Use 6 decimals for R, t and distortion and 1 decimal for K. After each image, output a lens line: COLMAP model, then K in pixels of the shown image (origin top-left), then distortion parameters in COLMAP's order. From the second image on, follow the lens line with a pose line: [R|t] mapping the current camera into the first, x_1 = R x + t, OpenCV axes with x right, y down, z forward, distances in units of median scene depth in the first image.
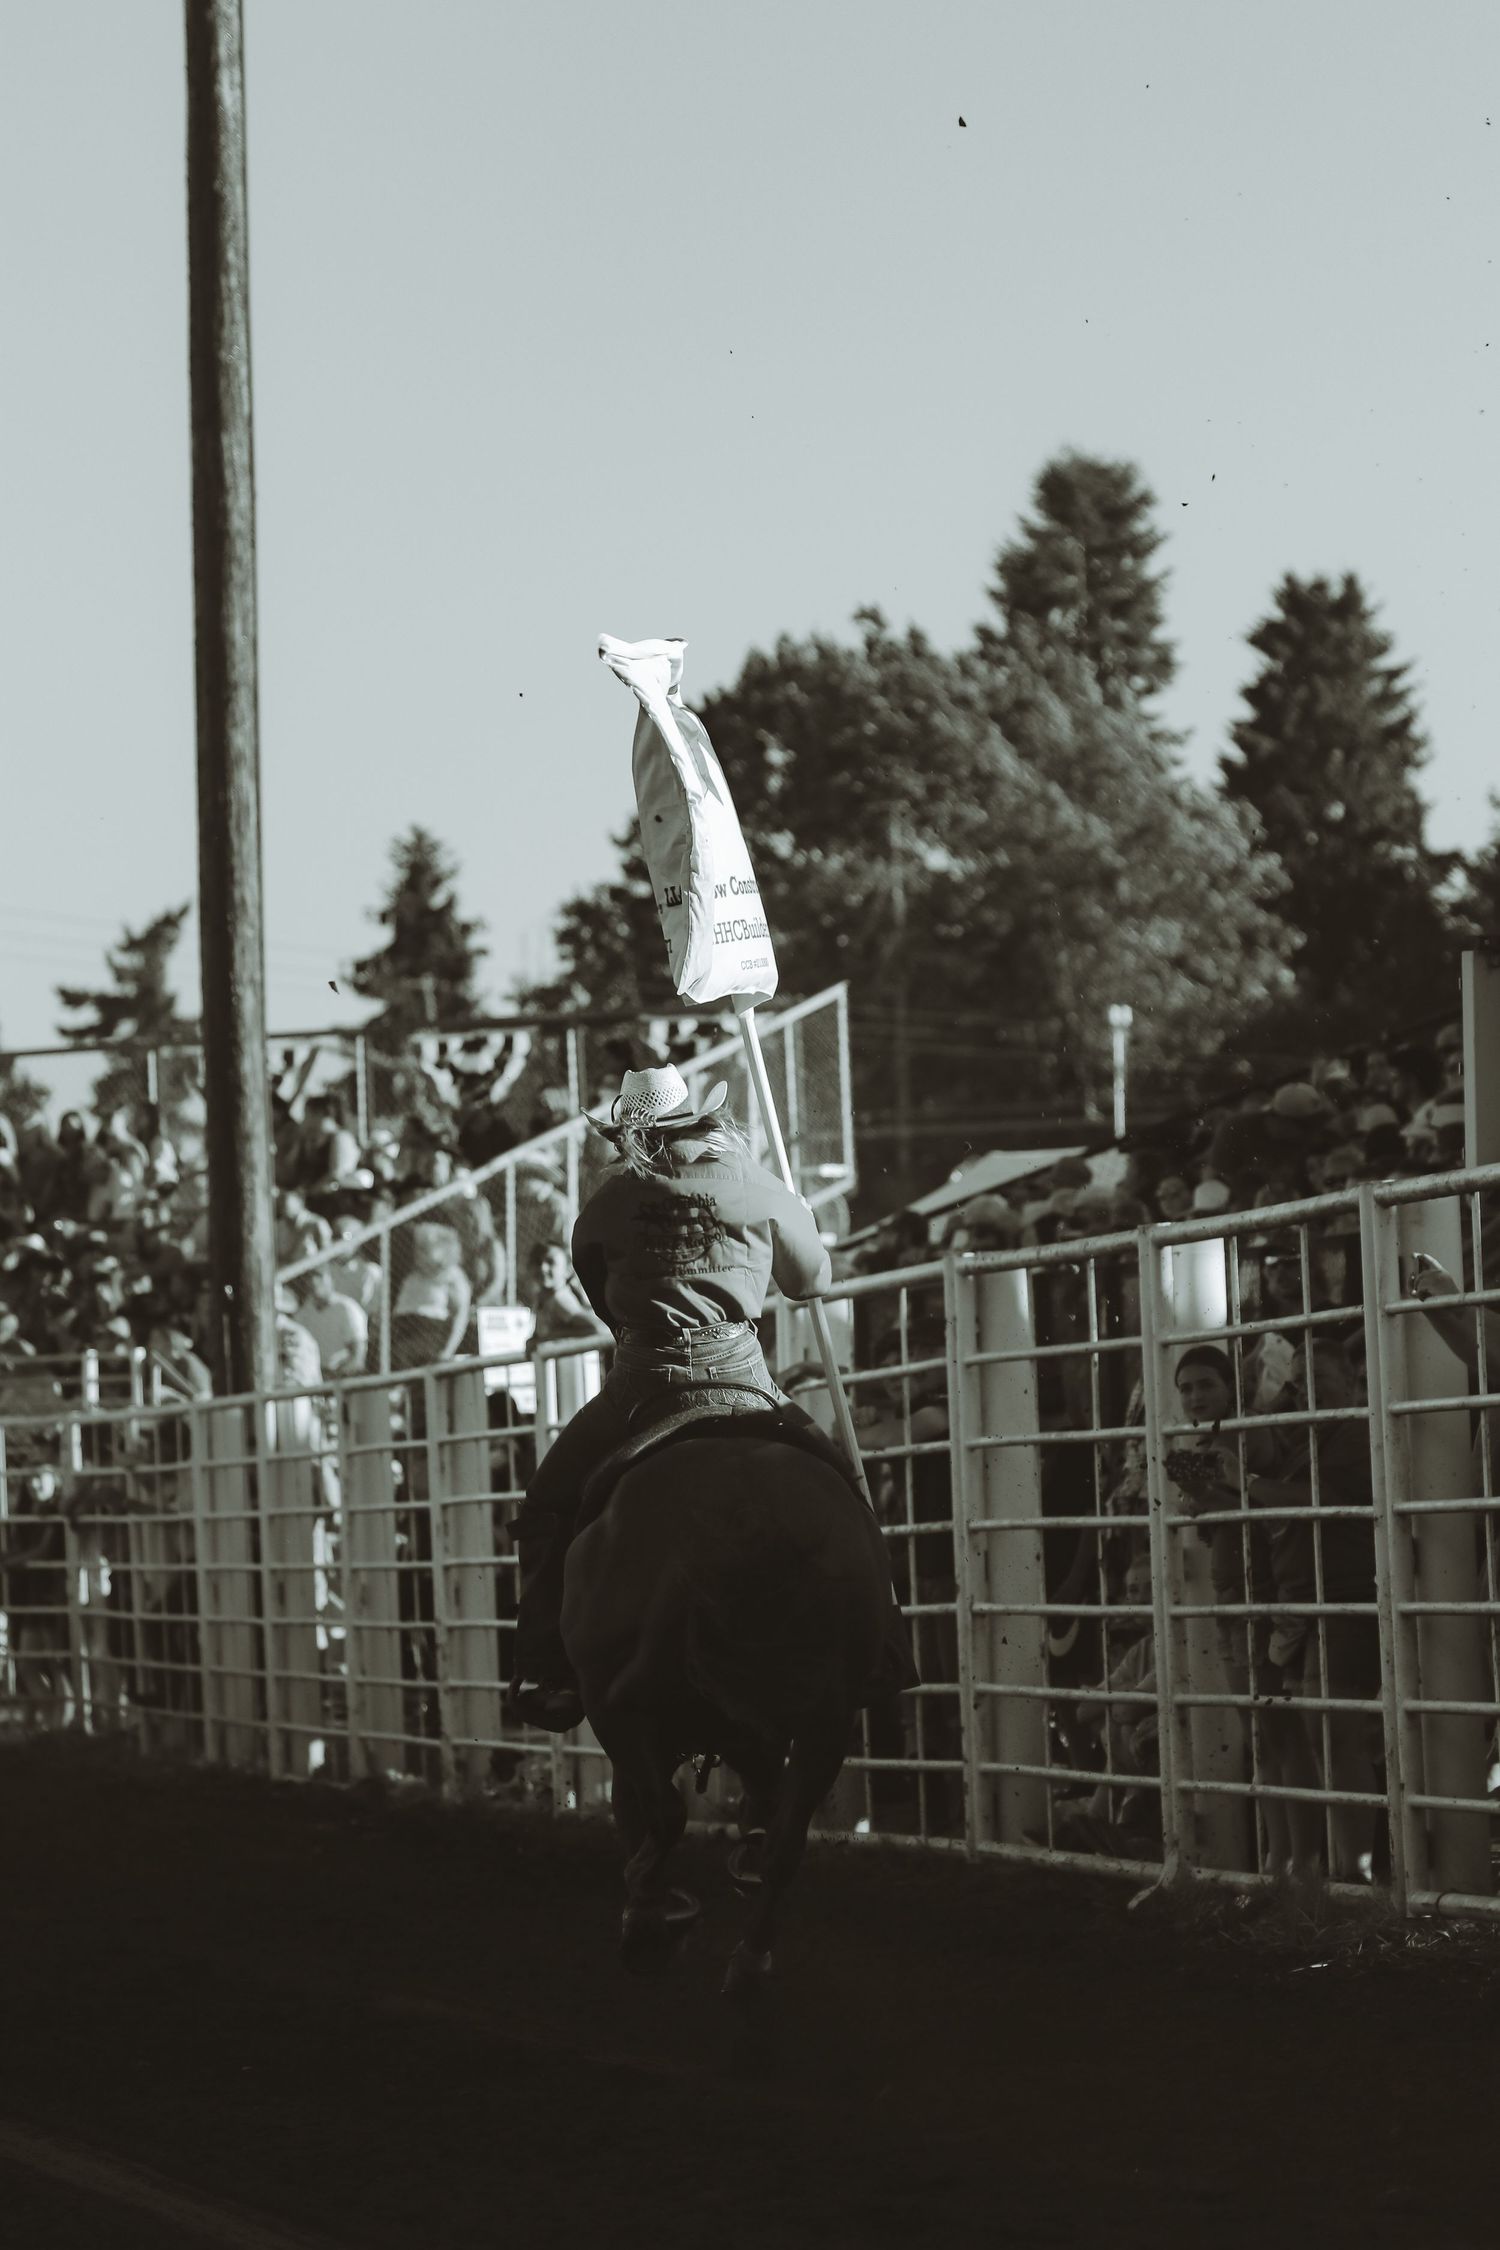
lens RADIAL K [[14309.5, 0, 762.4], [0, 14309.5, 1131.1], [0, 0, 1]] dist [-0.978260, 0.000000]
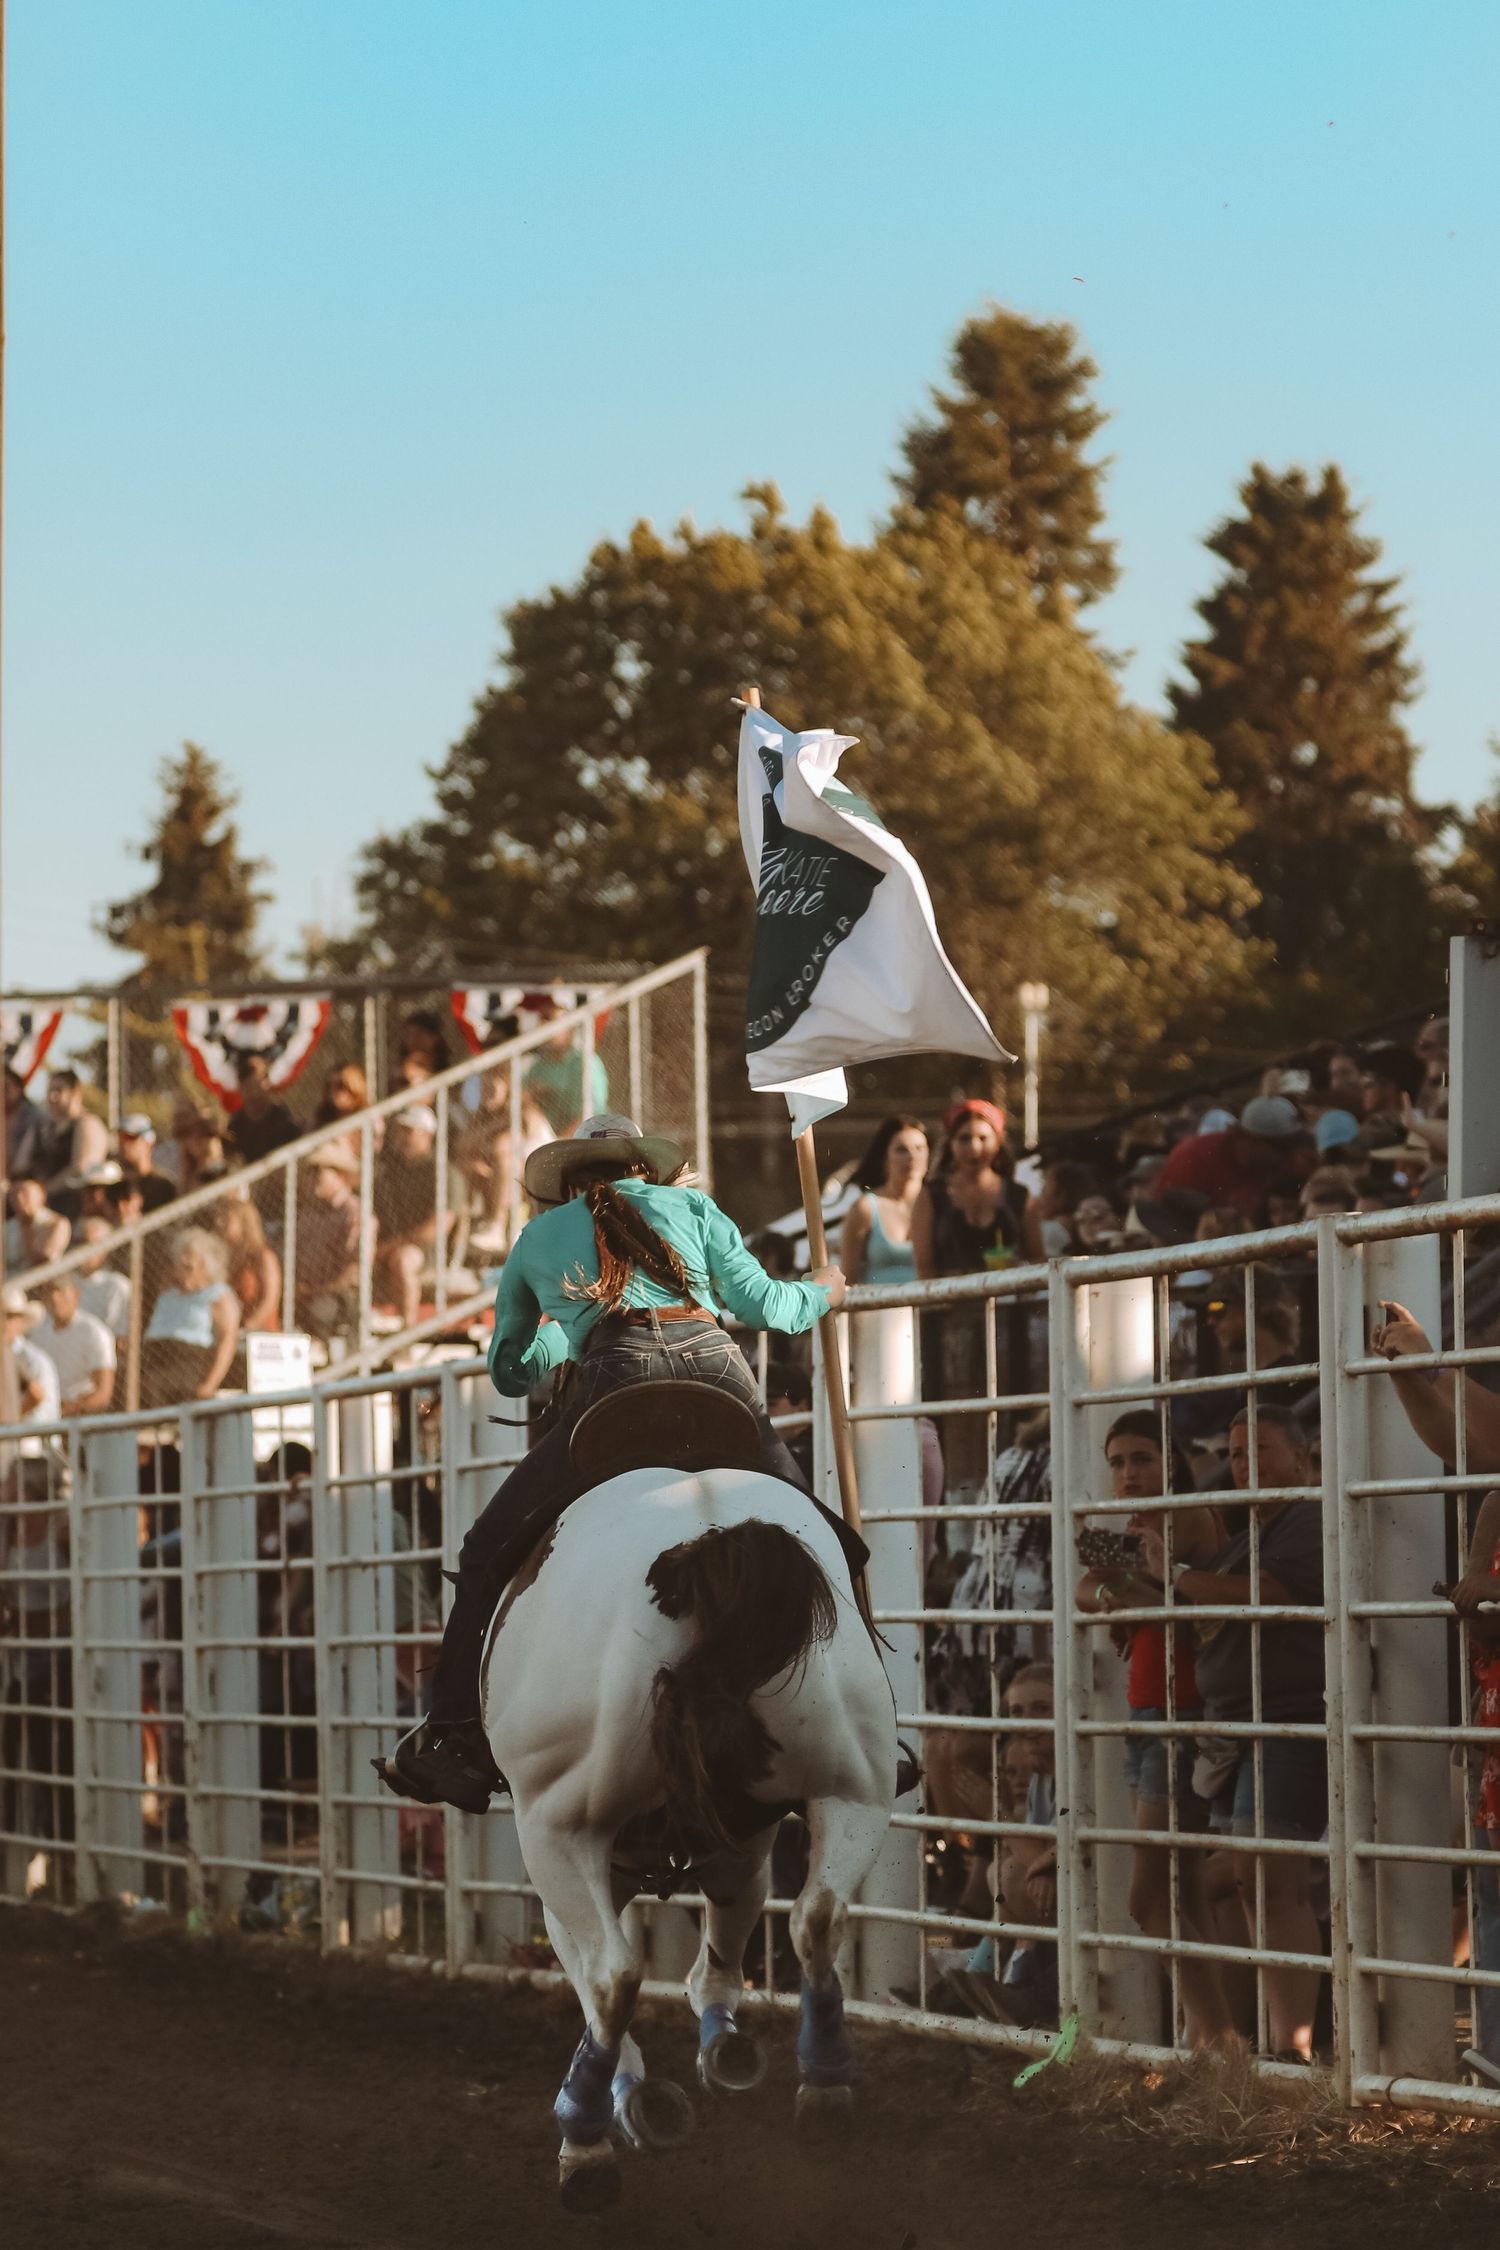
lens RADIAL K [[14309.5, 0, 734.3], [0, 14309.5, 1117.8], [0, 0, 1]] dist [-0.978260, 0.000000]
pose [[0.999470, 0.028347, 0.016025, -0.005376], [-0.027680, 0.998799, -0.040423, 0.032440], [-0.017152, 0.039958, 0.999054, 0.175472]]
